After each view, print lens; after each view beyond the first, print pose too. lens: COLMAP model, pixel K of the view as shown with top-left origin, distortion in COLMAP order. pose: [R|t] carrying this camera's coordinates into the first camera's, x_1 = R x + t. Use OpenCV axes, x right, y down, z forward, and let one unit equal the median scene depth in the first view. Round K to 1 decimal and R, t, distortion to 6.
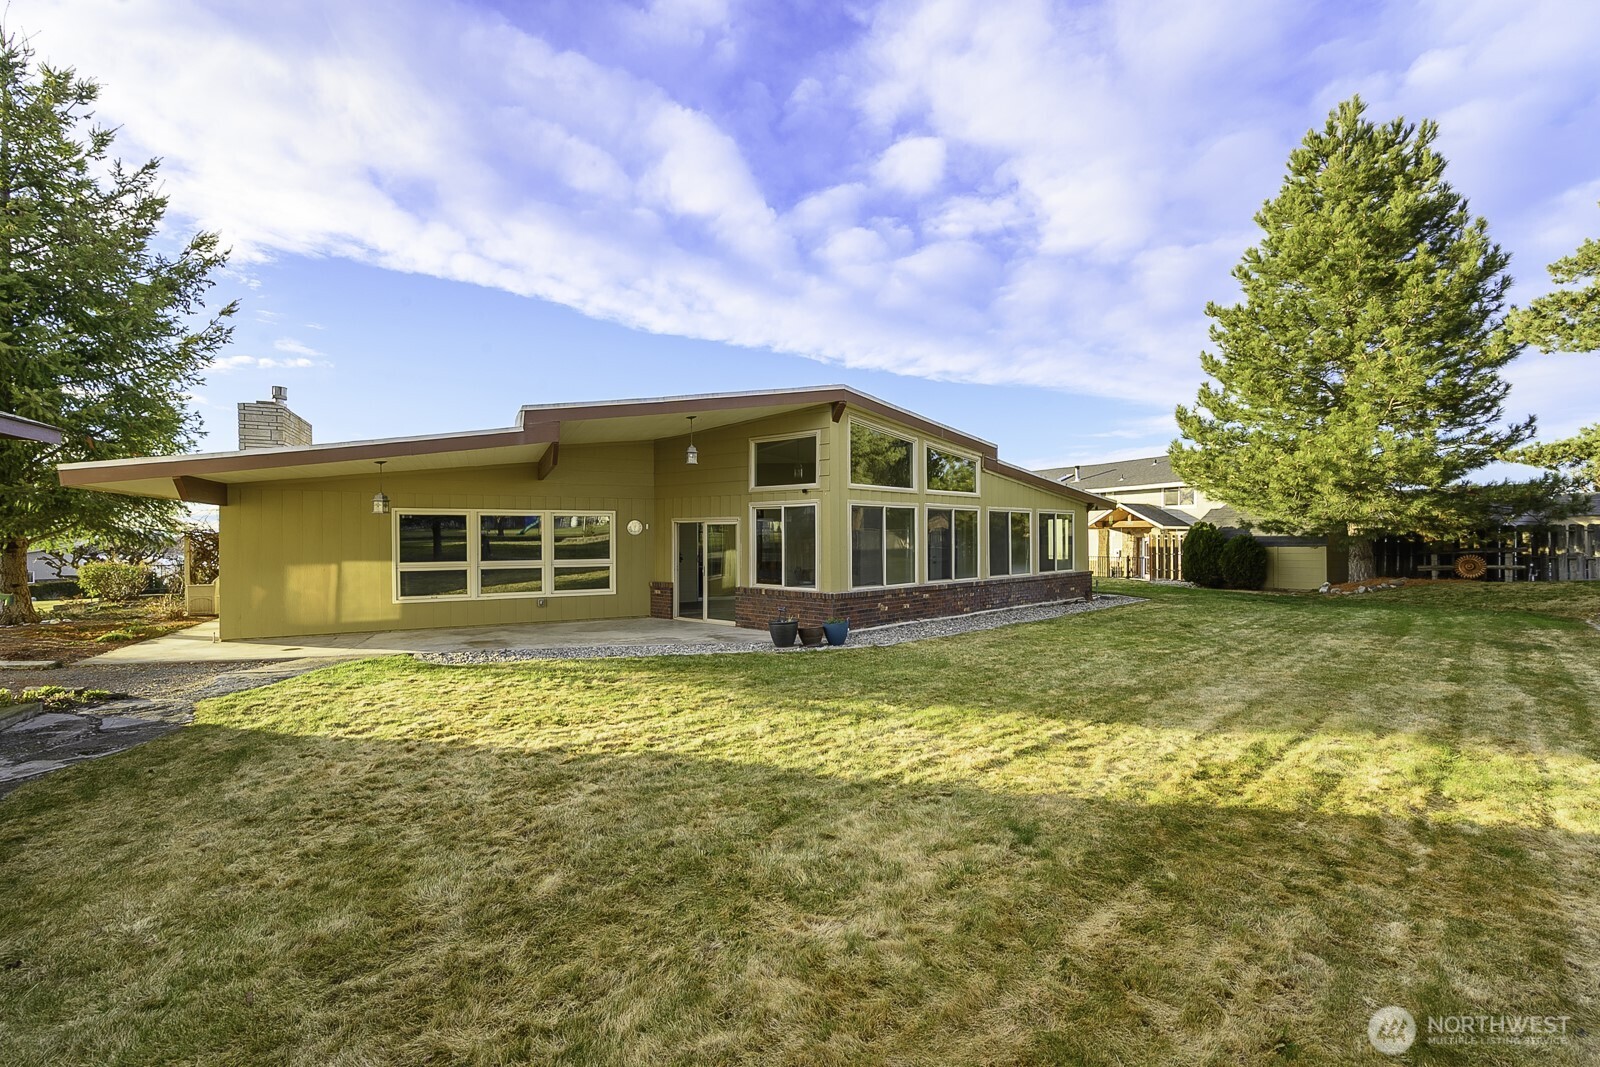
lens RADIAL K [[635.2, 0, 802.4], [0, 635.2, 534.5], [0, 0, 1]] dist [-0.002230, -0.000153]
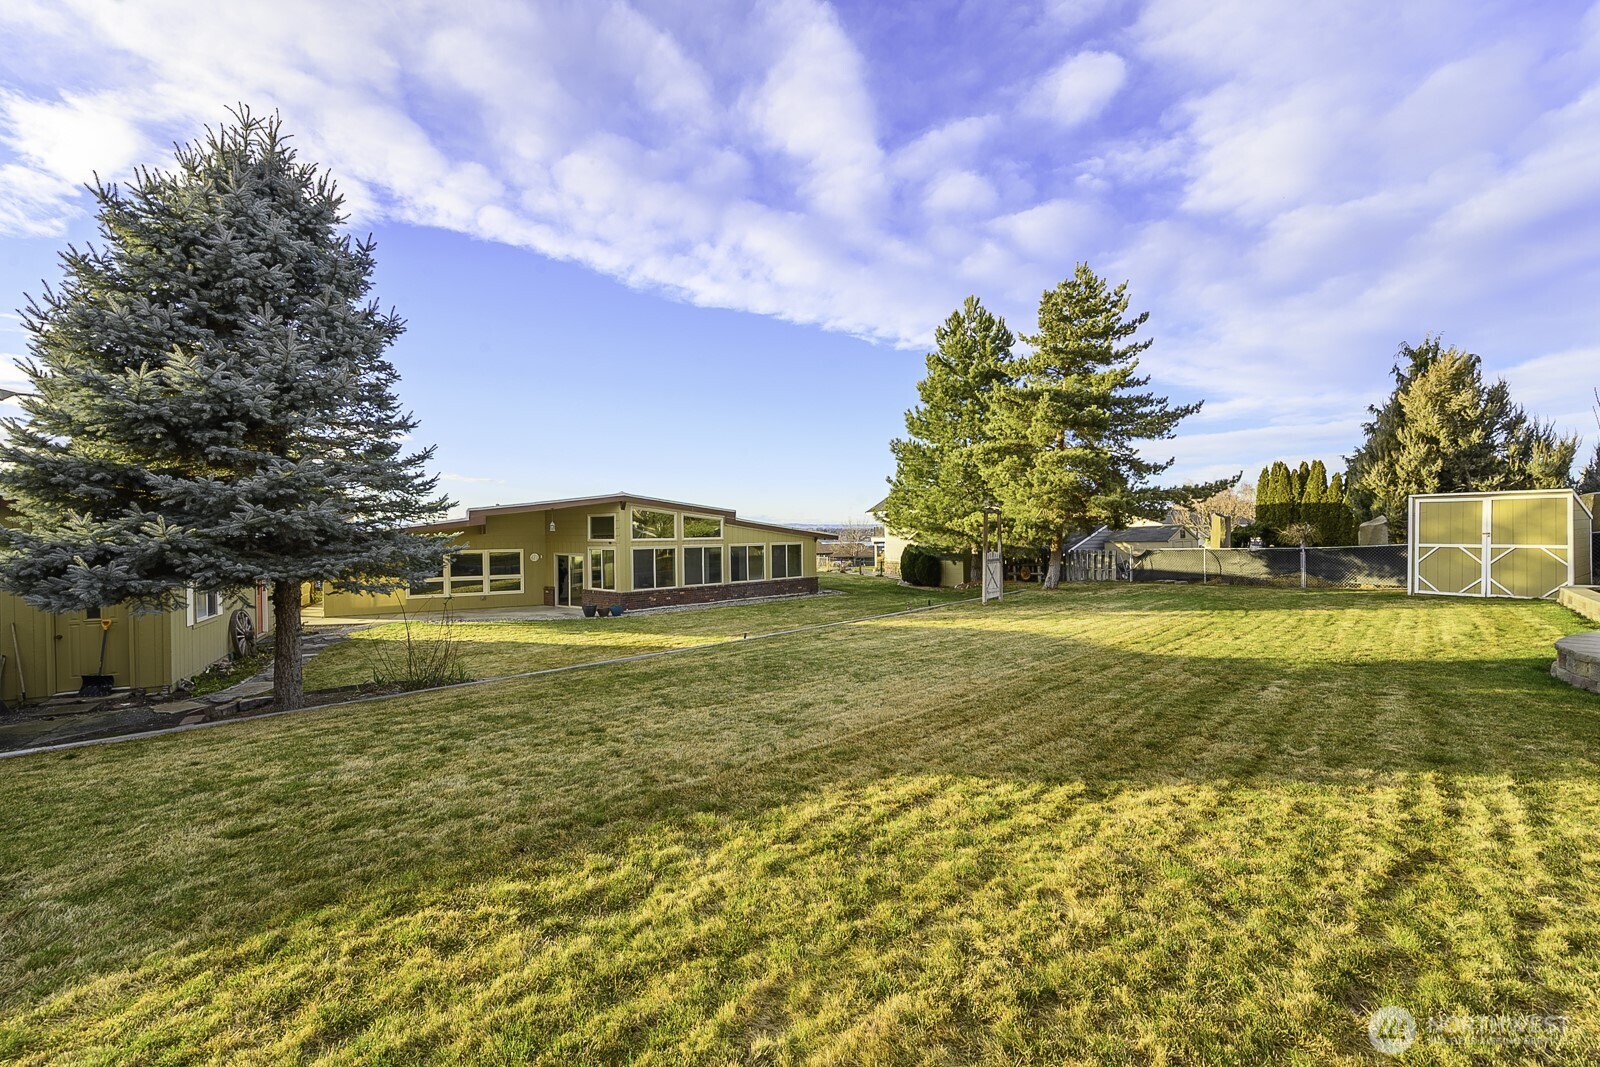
lens RADIAL K [[635.2, 0, 802.4], [0, 635.2, 534.5], [0, 0, 1]] dist [-0.002230, -0.000153]
pose [[0.999782, -0.003974, 0.020510, 0.517823], [0.003783, 0.999949, 0.009357, -0.098731], [-0.020547, -0.009277, 0.999746, -0.943227]]
